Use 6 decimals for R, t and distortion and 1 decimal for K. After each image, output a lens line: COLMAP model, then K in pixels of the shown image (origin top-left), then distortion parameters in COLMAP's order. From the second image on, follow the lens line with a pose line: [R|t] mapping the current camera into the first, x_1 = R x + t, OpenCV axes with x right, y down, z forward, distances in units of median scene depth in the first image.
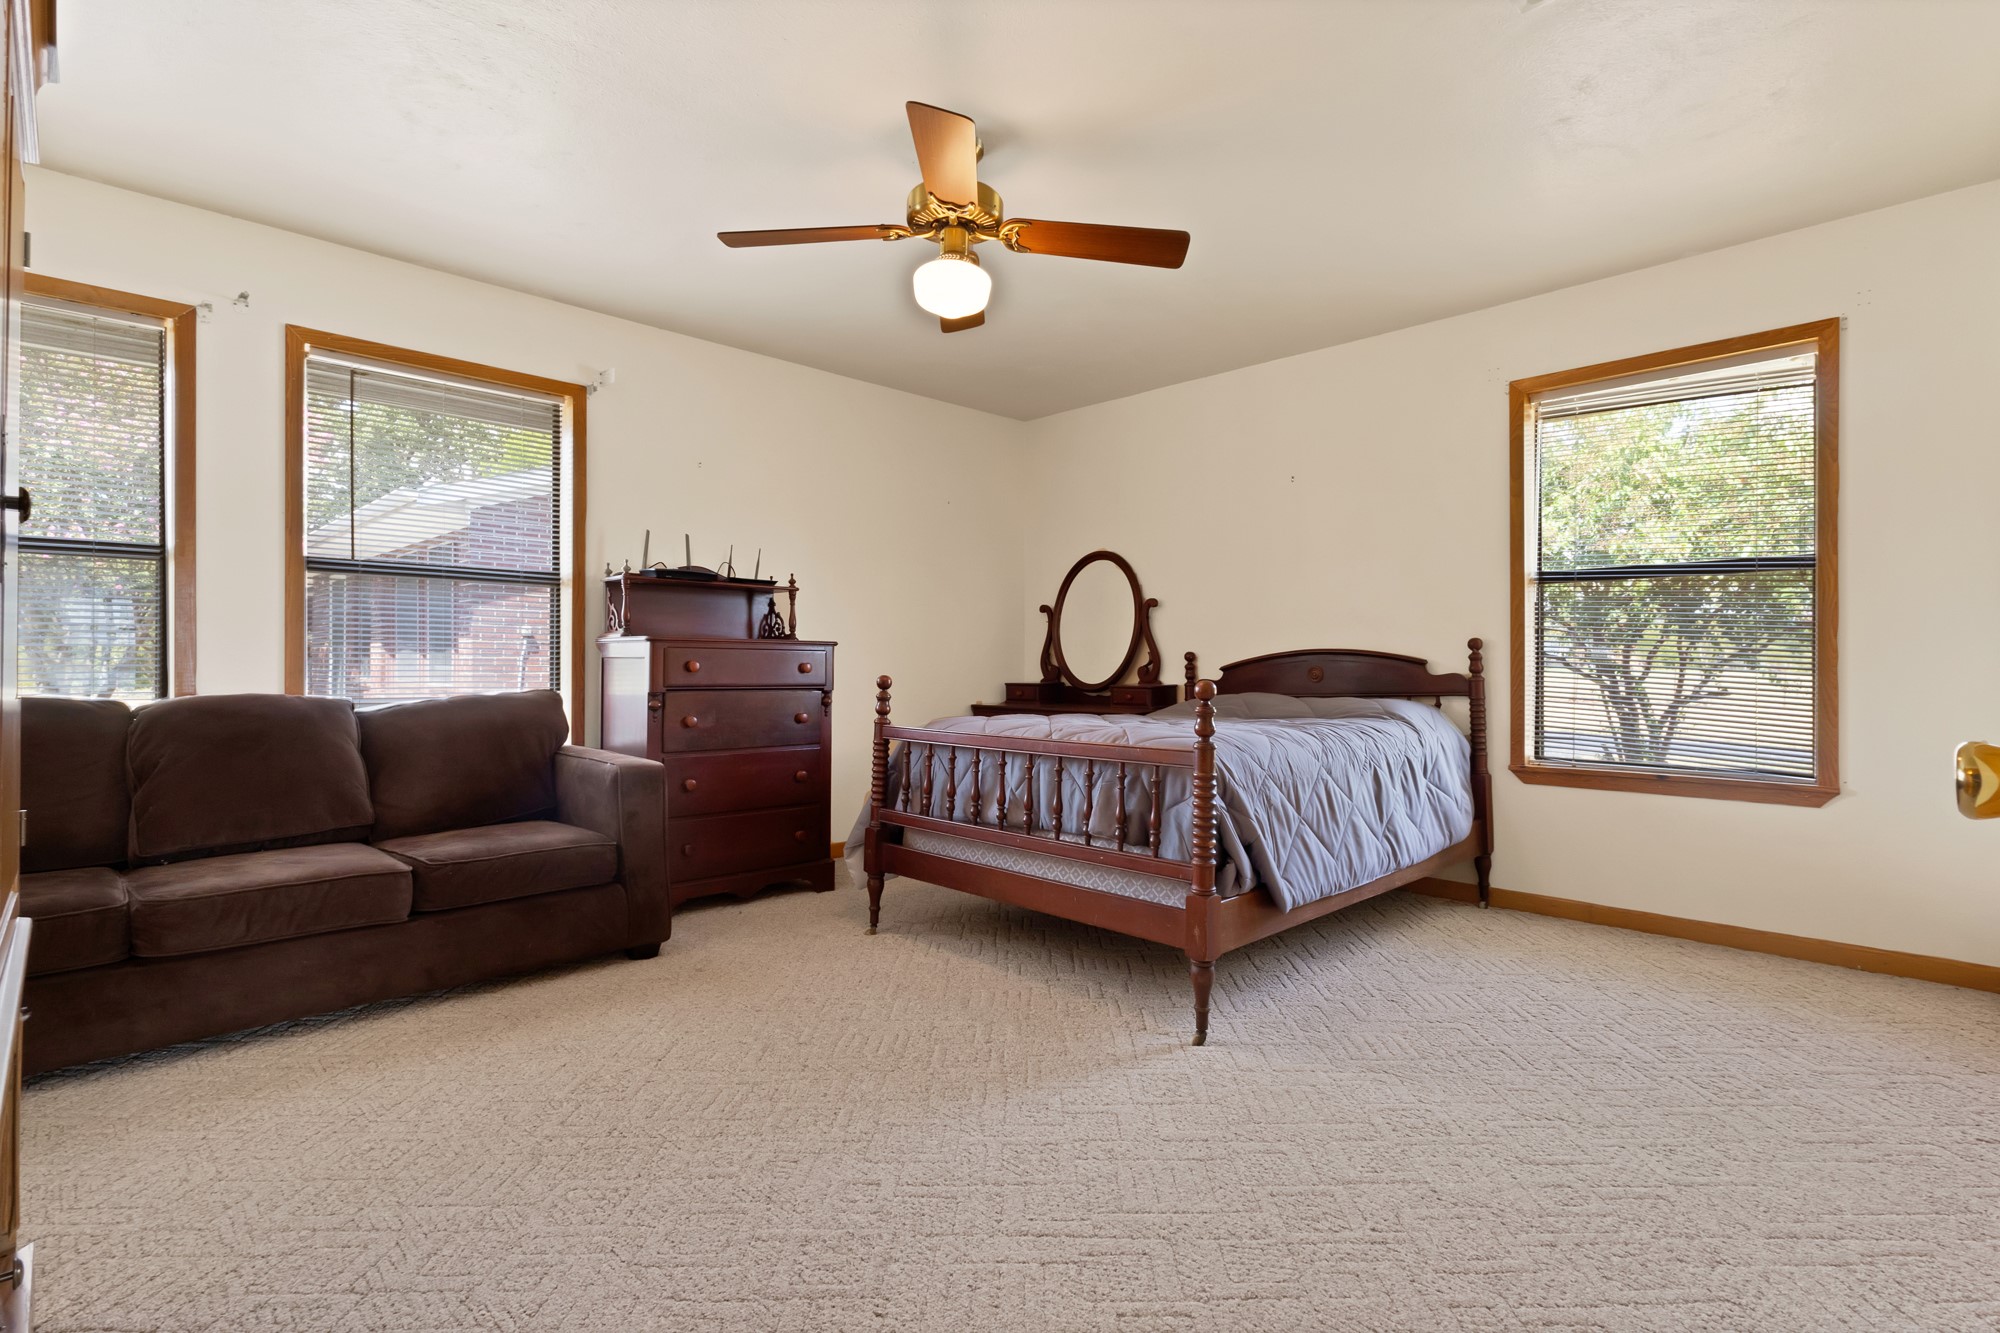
lens RADIAL K [[963.3, 0, 987.1], [0, 963.3, 663.3], [0, 0, 1]] dist [0.013820, -0.001762]
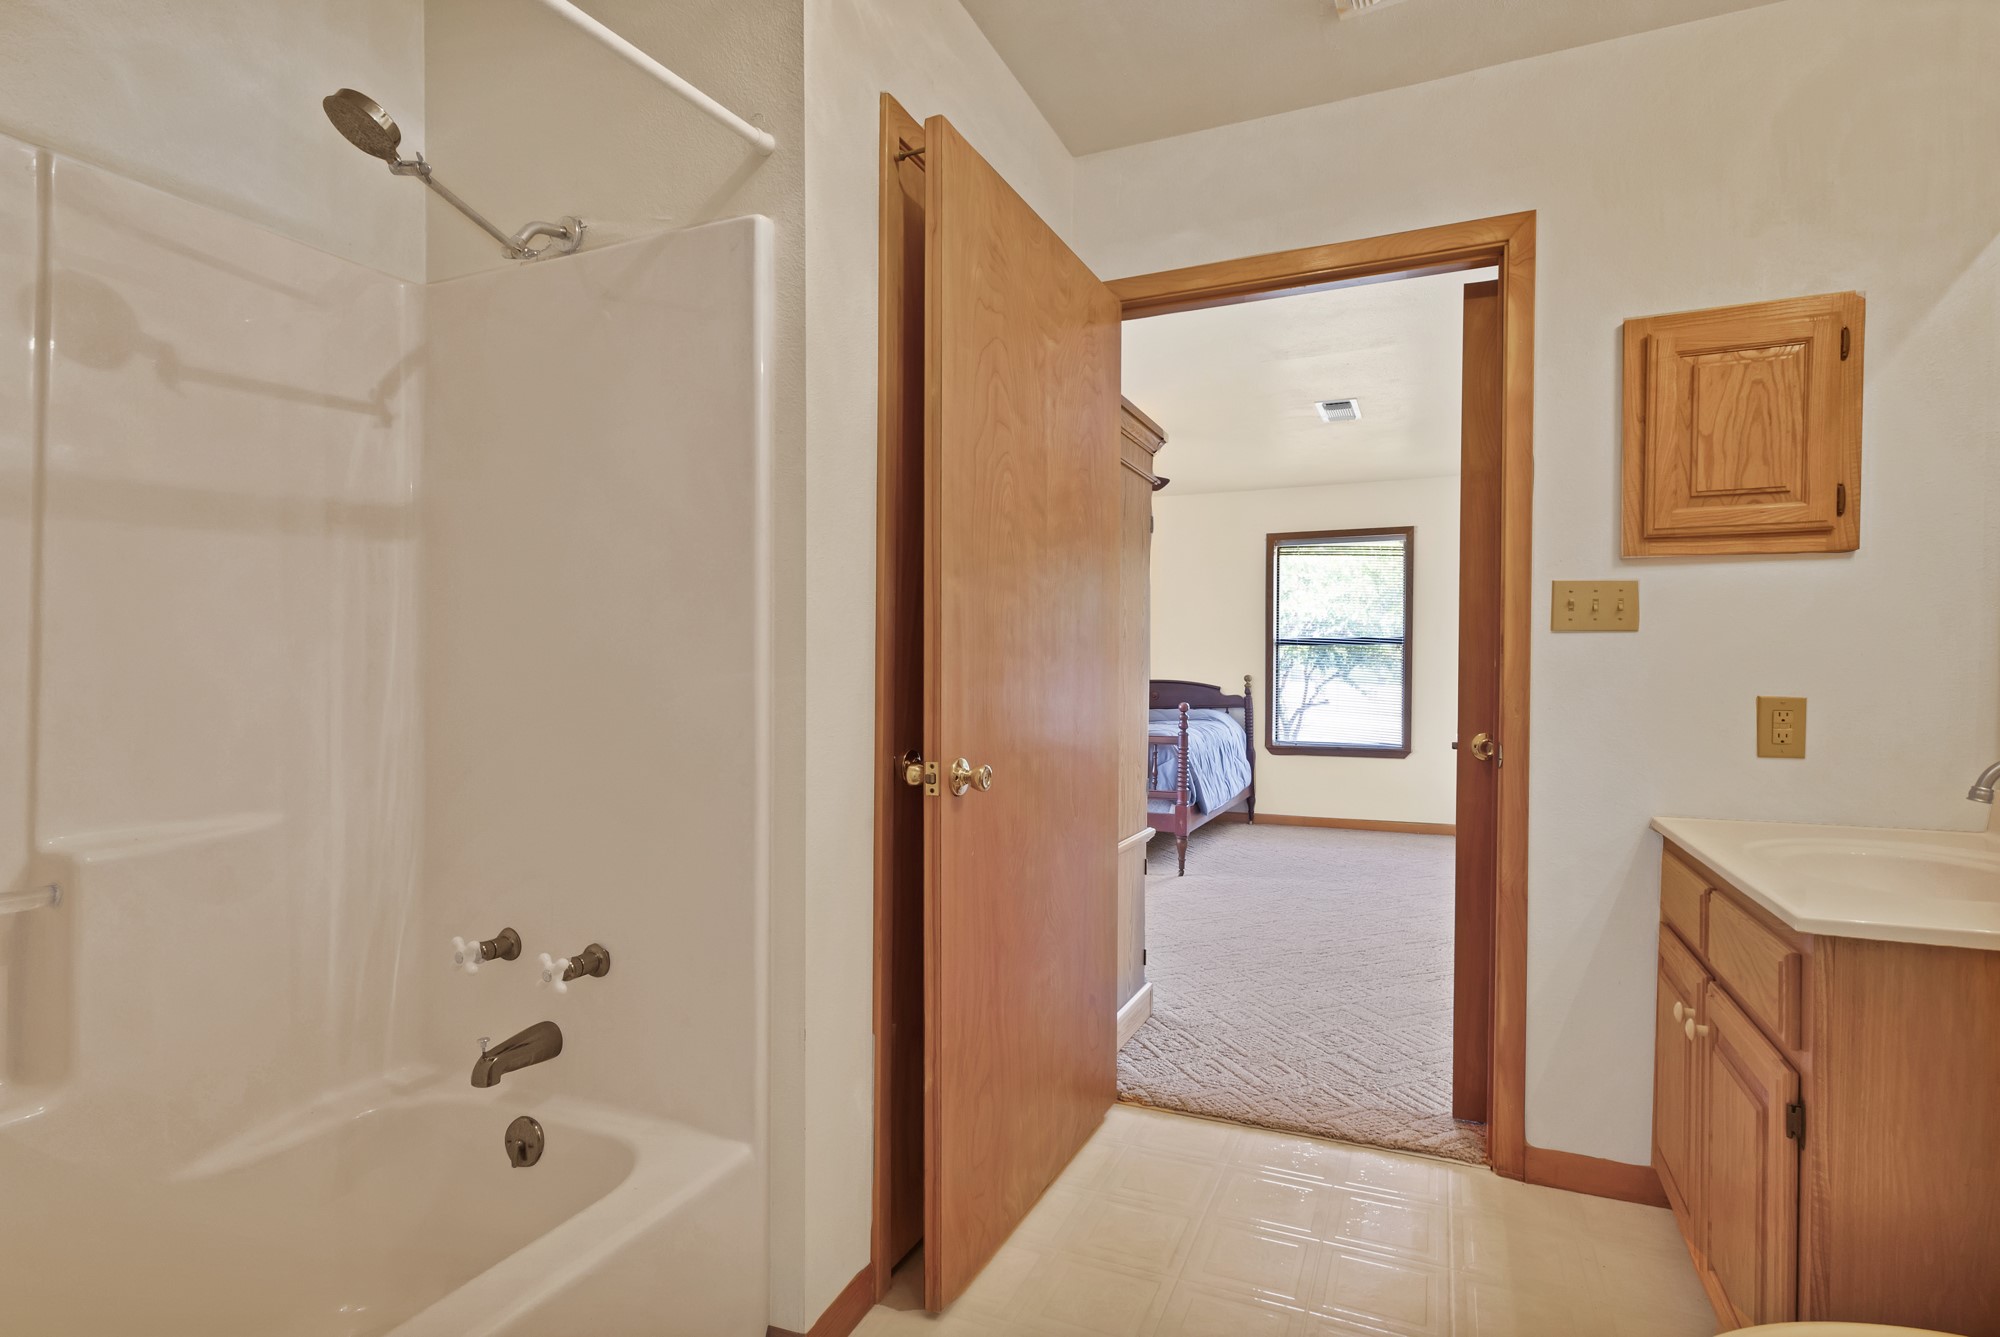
lens RADIAL K [[963.3, 0, 1013.2], [0, 963.3, 679.6], [0, 0, 1]] dist [0.013820, -0.001762]
pose [[0.934267, -0.001874, 0.356568, -0.572428], [-0.000193, 0.999983, 0.005763, -0.029328], [-0.356573, -0.005453, 0.934251, -0.545267]]
